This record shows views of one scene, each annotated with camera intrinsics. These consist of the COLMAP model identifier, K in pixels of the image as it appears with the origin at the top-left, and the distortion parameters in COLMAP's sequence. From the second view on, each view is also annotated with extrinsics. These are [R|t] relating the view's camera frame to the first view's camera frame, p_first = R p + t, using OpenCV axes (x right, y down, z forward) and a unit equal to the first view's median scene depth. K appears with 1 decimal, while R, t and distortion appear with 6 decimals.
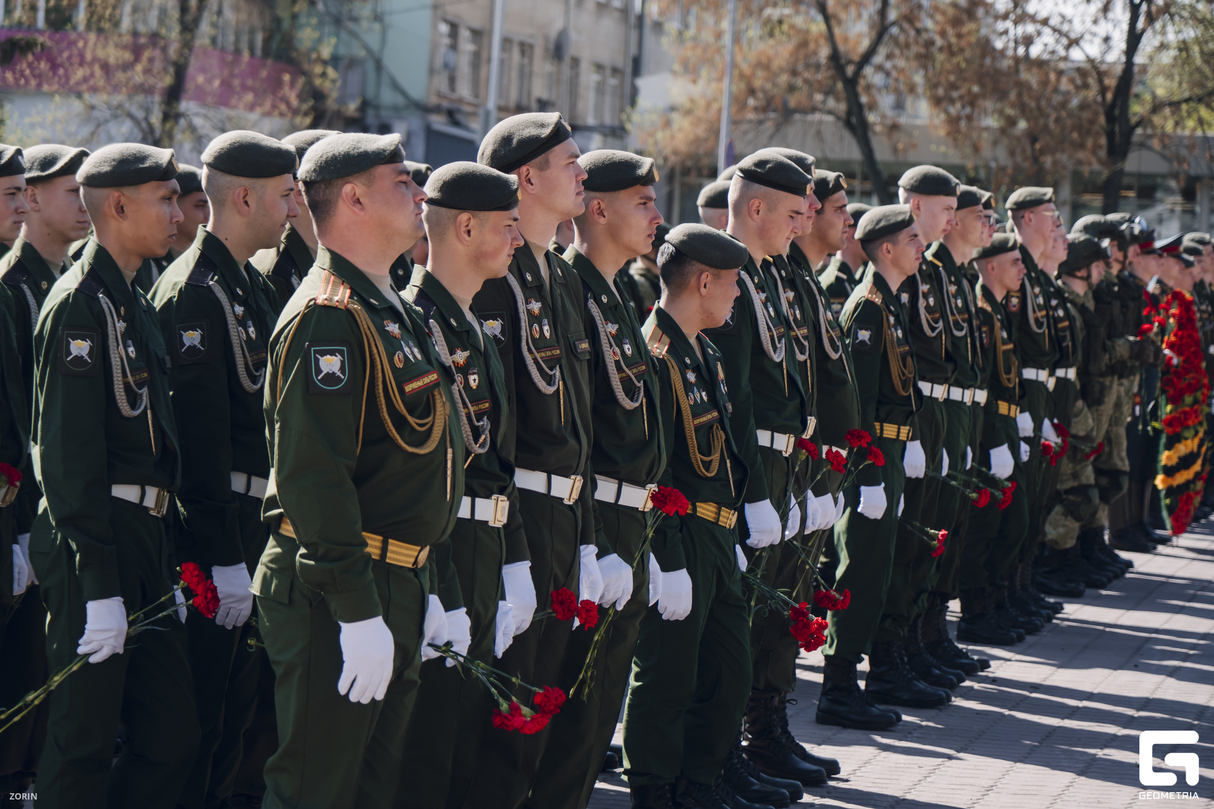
lens RADIAL K [[4455.5, 0, 607.1], [0, 4455.5, 401.2], [0, 0, 1]] dist [-0.039188, 0.000000]
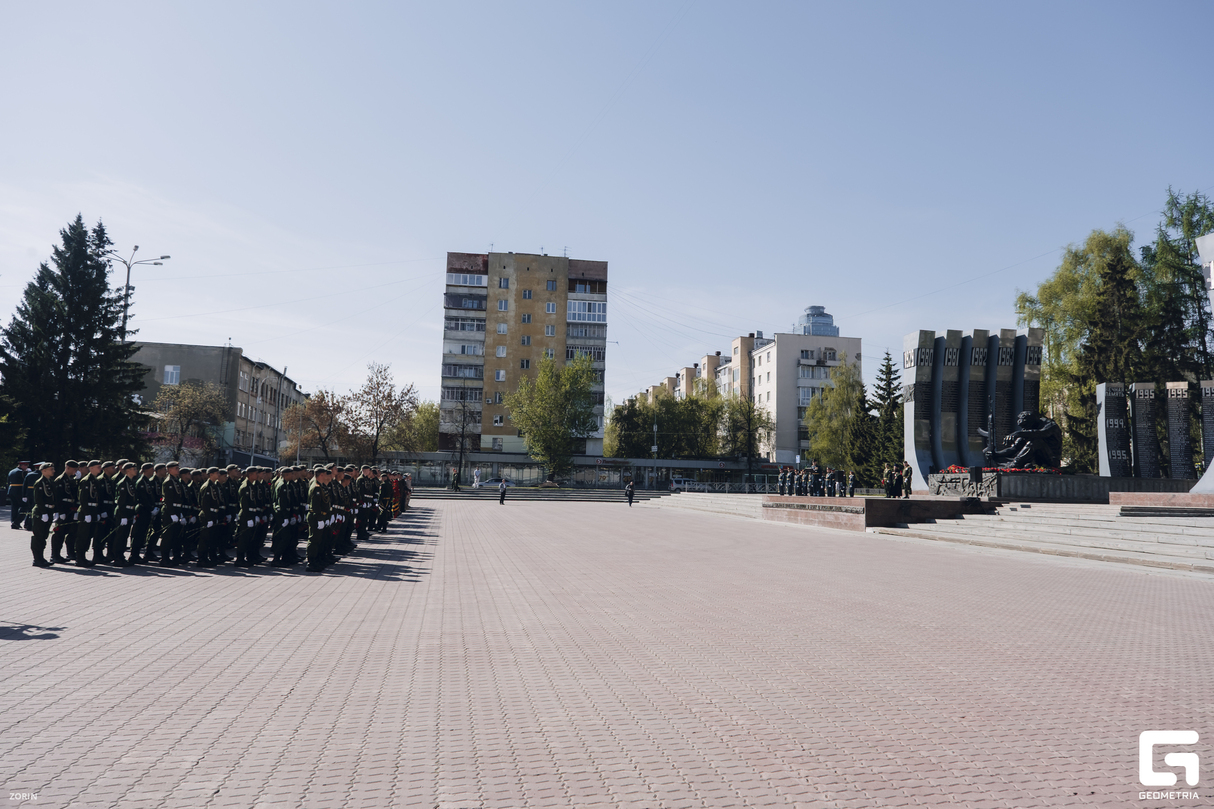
lens RADIAL K [[805.4, 0, 608.4], [0, 805.4, 407.3], [0, 0, 1]] dist [-0.005600, 0.000704]
pose [[0.922170, 0.010261, 0.386648, -0.039289], [0.033307, 0.993828, -0.105814, 0.003469], [-0.385347, 0.110457, 0.916137, -0.200526]]
